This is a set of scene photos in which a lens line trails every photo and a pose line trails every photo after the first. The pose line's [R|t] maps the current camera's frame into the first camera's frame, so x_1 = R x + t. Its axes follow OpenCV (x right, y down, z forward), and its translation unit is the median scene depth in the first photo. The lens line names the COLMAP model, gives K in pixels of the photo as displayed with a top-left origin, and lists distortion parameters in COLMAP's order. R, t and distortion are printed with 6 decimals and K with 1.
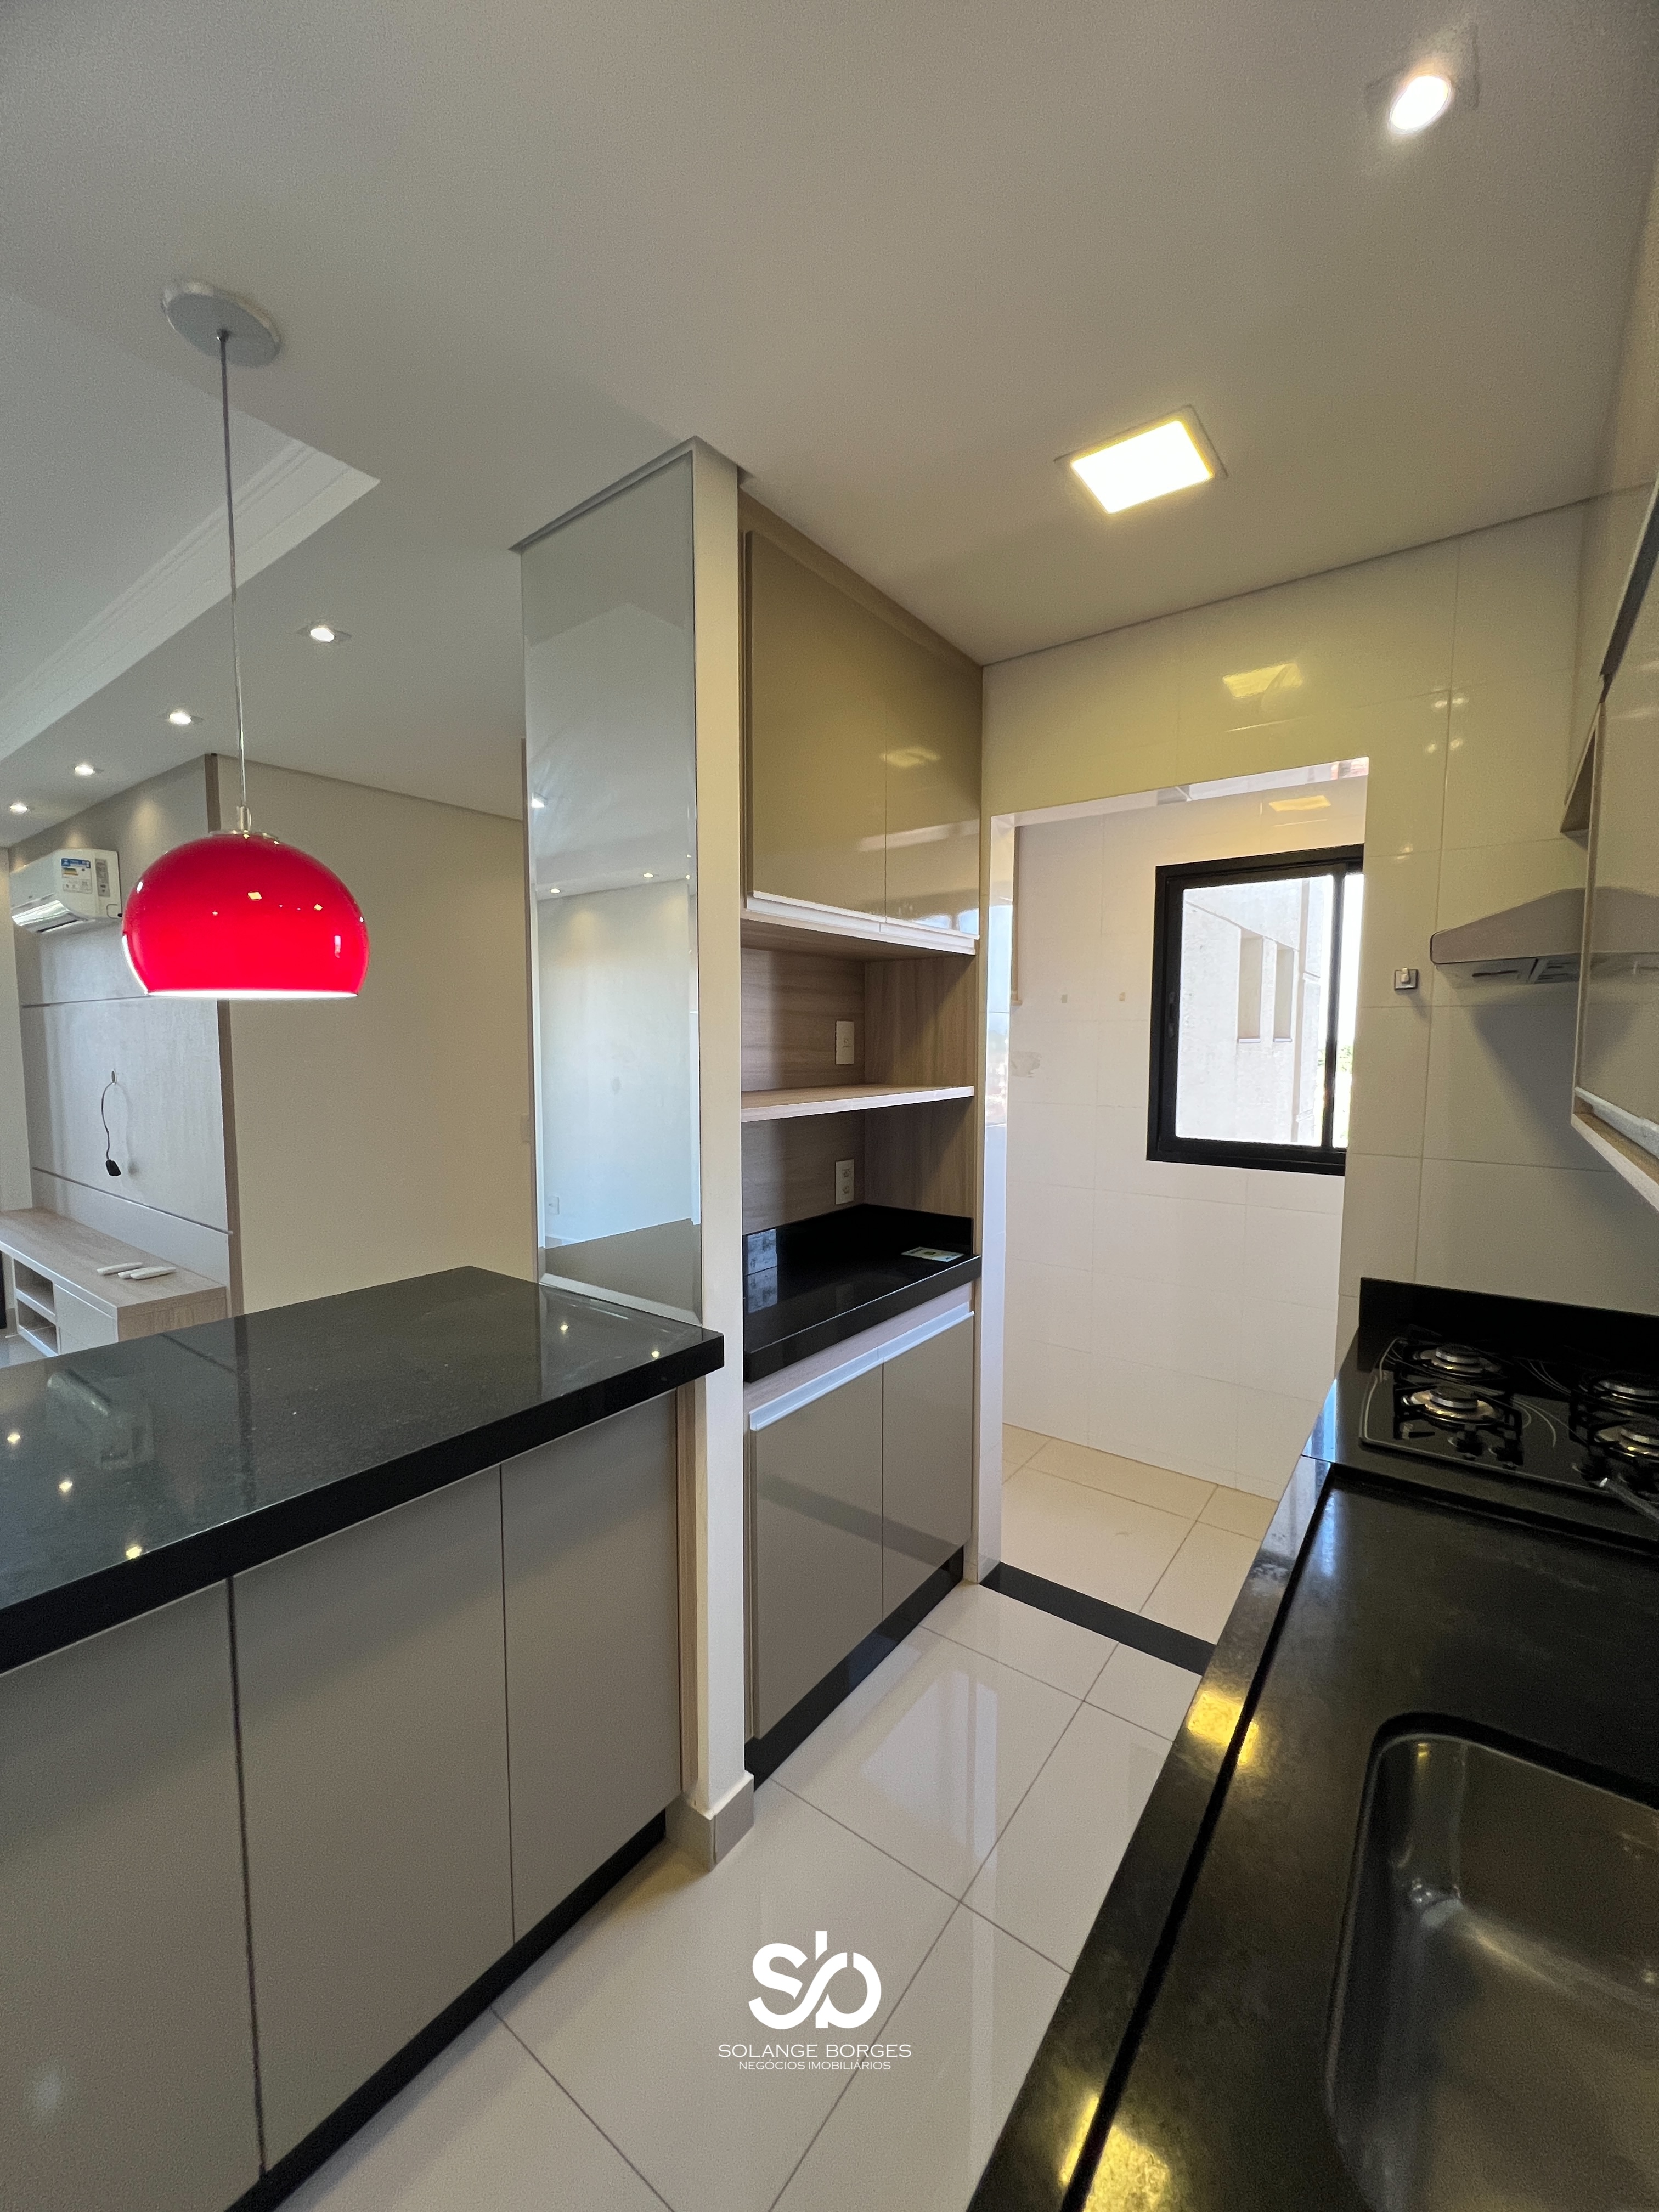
lens RADIAL K [[888.8, 0, 828.3], [0, 888.8, 1106.7], [0, 0, 1]] dist [-0.000228, 0.000366]
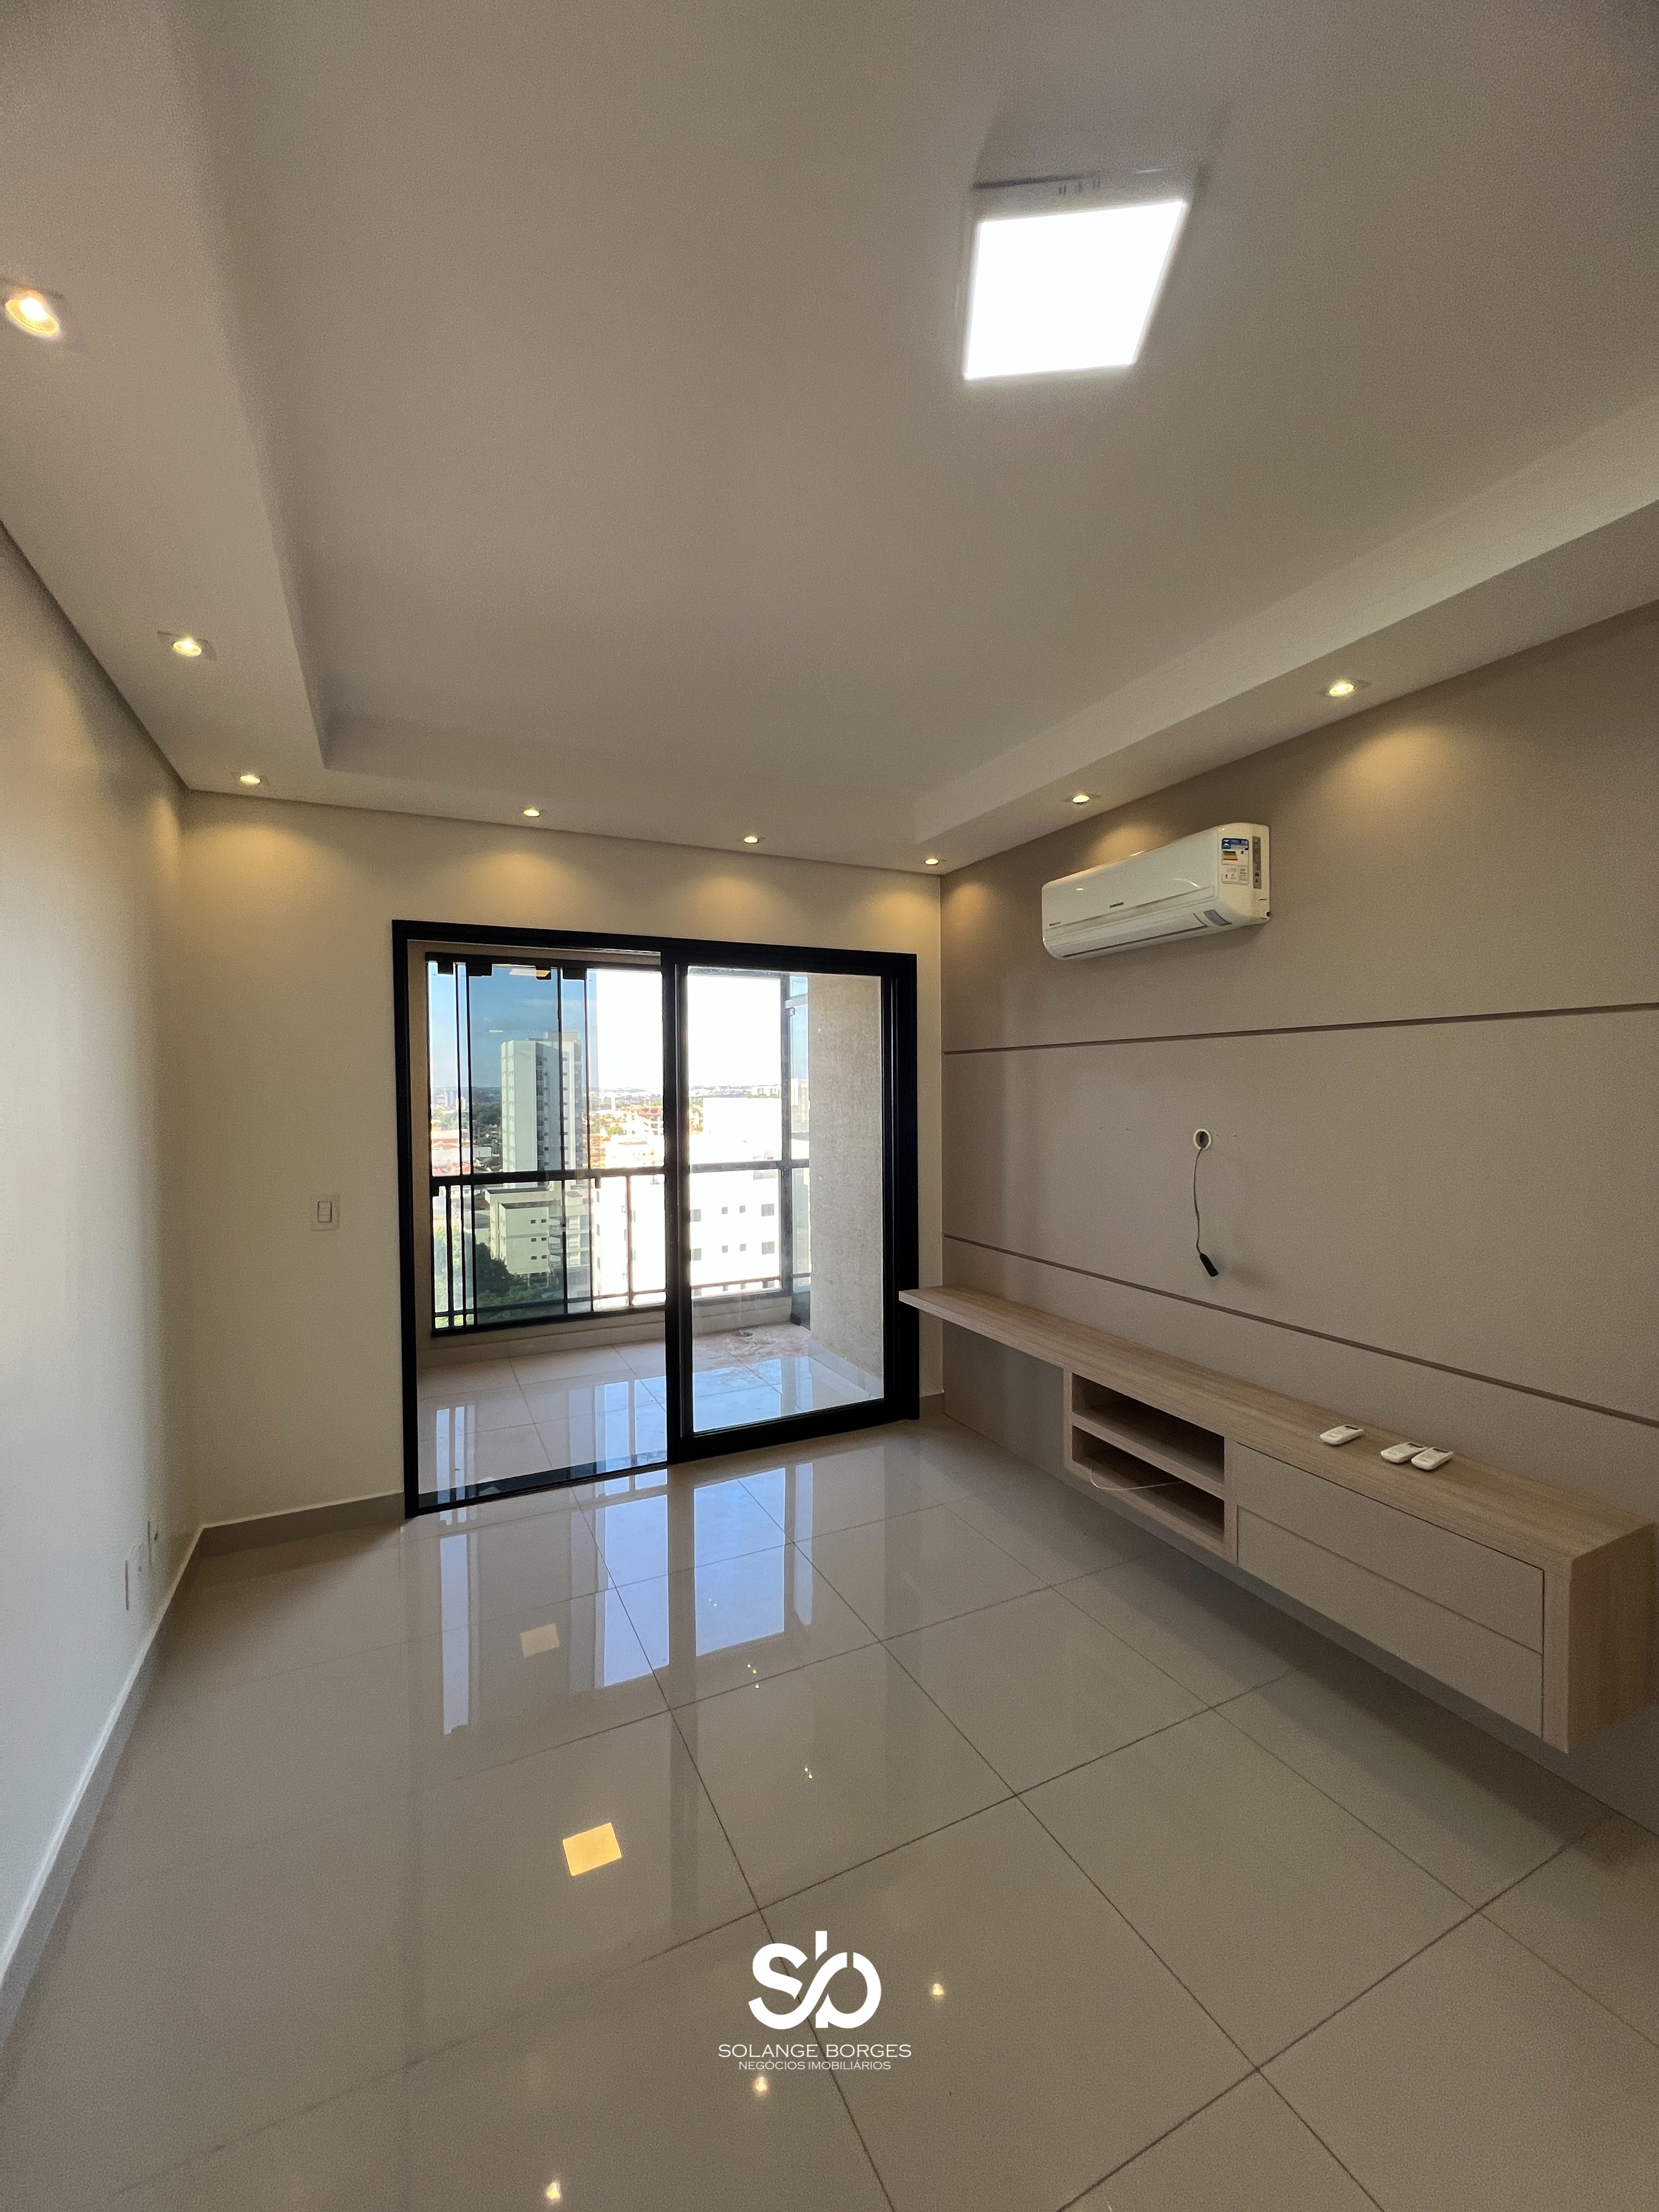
lens RADIAL K [[888.8, 0, 828.3], [0, 888.8, 1106.7], [0, 0, 1]] dist [-0.000228, 0.000366]
pose [[0.887953, 0.001858, -0.459930, -1.300169], [-0.026117, 0.998582, -0.046388, -0.032280], [0.459191, 0.053202, 0.886743, 0.361028]]
